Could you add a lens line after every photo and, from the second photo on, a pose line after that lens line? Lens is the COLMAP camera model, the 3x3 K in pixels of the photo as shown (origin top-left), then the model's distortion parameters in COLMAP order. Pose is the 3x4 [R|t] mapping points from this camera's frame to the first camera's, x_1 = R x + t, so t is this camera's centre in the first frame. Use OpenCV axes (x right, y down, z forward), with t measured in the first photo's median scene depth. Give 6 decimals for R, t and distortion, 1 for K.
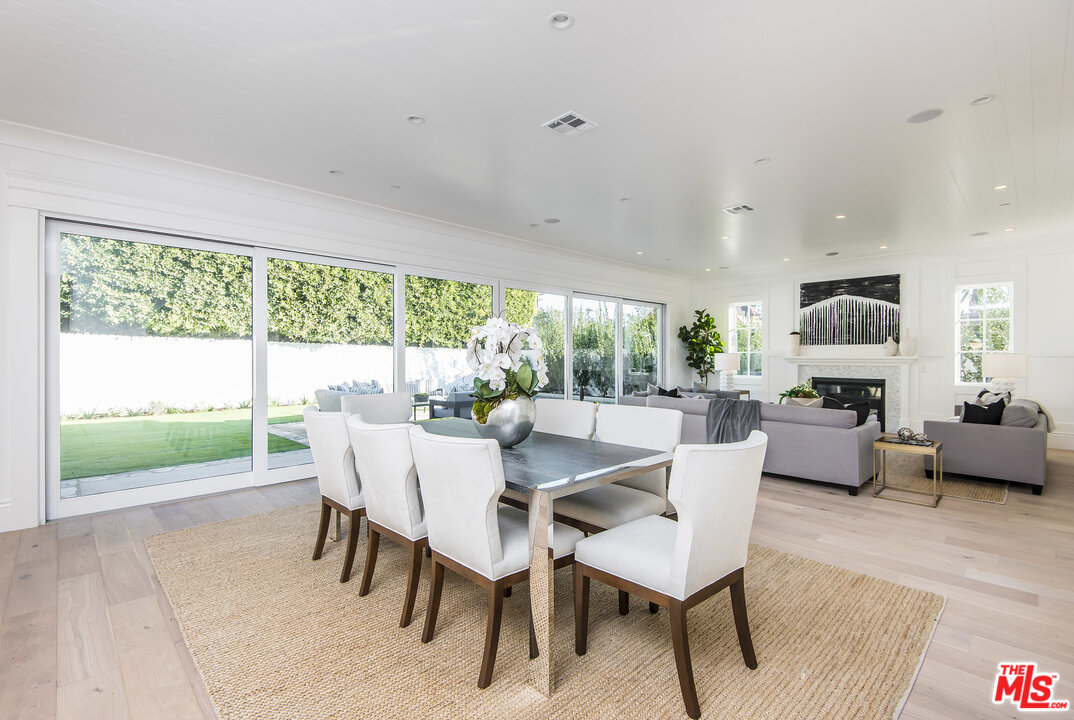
lens RADIAL K [[495.0, 0, 544.8], [0, 495.0, 358.8], [0, 0, 1]] dist [0.000127, -0.009272]
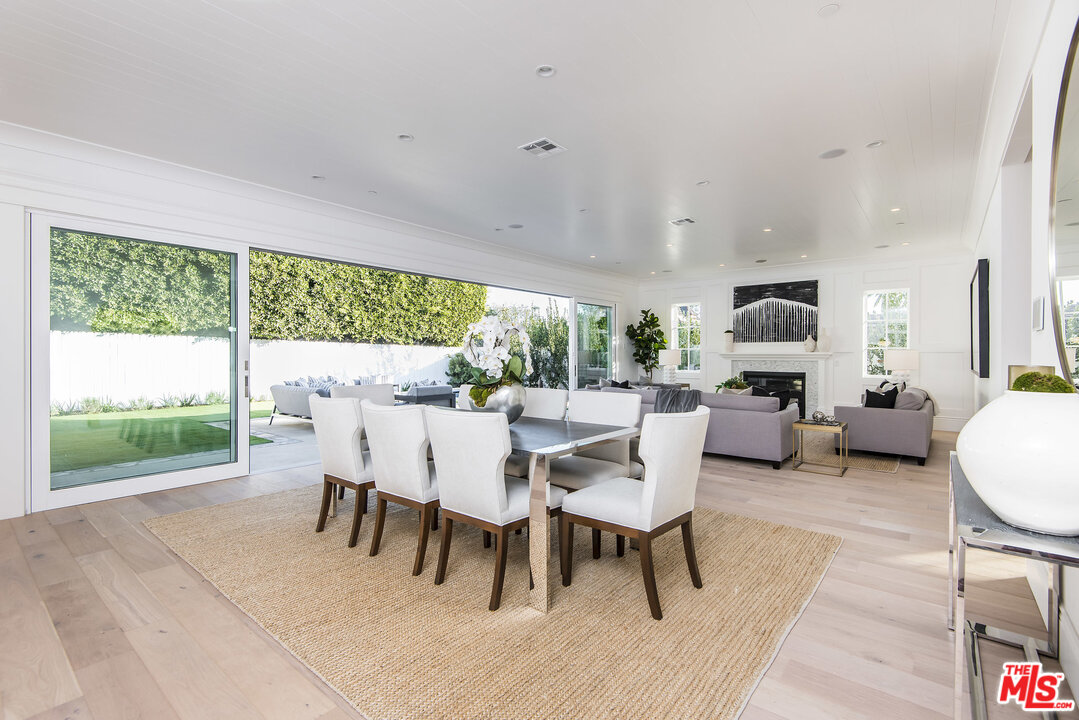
lens RADIAL K [[497.3, 0, 542.1], [0, 497.3, 357.3], [0, 0, 1]] dist [0.000127, -0.009272]
pose [[0.994087, 0.000059, 0.108587, -0.033390], [-0.000239, 0.999999, 0.001642, 0.004461], [-0.108587, -0.001658, 0.994086, -0.064678]]
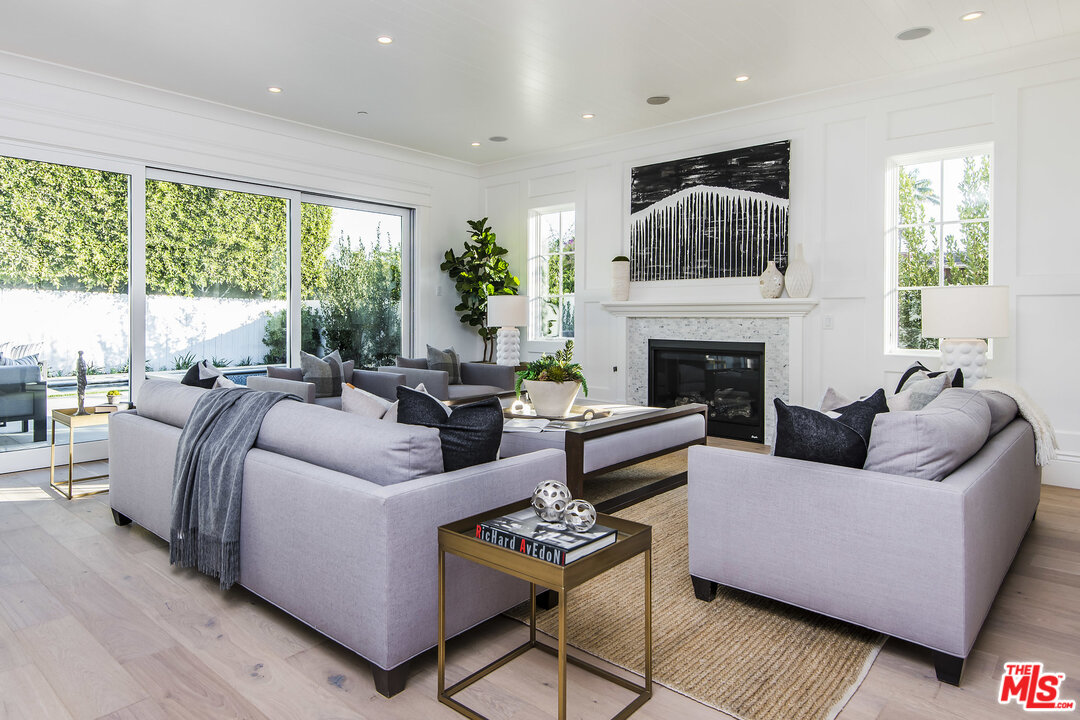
lens RADIAL K [[651.2, 0, 501.8], [0, 651.2, 322.0], [0, 0, 1]] dist [0.016332, -0.002661]
pose [[0.999373, 0.001391, 0.035382, 0.384497], [-0.001537, 0.999990, 0.004093, 0.016670], [-0.035376, -0.004144, 0.999365, 0.316696]]
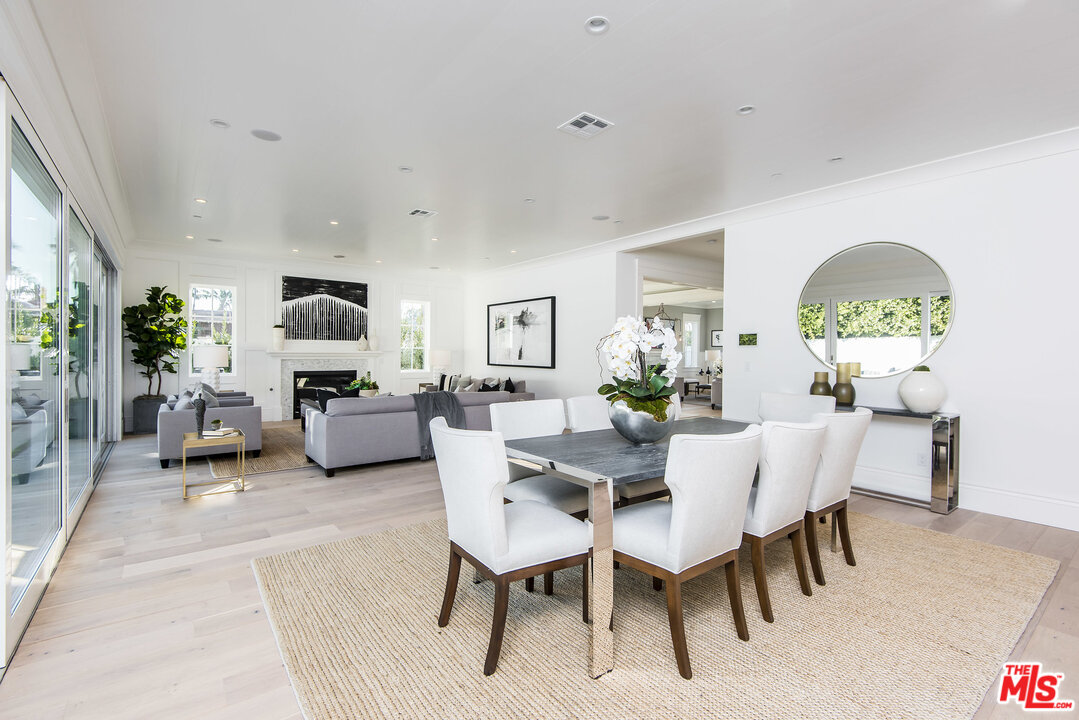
lens RADIAL K [[497.3, 0, 551.1], [0, 497.3, 354.5], [0, 0, 1]] dist [0.000127, -0.009272]
pose [[0.113194, 0.002676, 0.993569, -0.437056], [-0.000306, 0.999996, -0.002658, 0.006066], [-0.993573, -0.000003, 0.113195, 0.401780]]
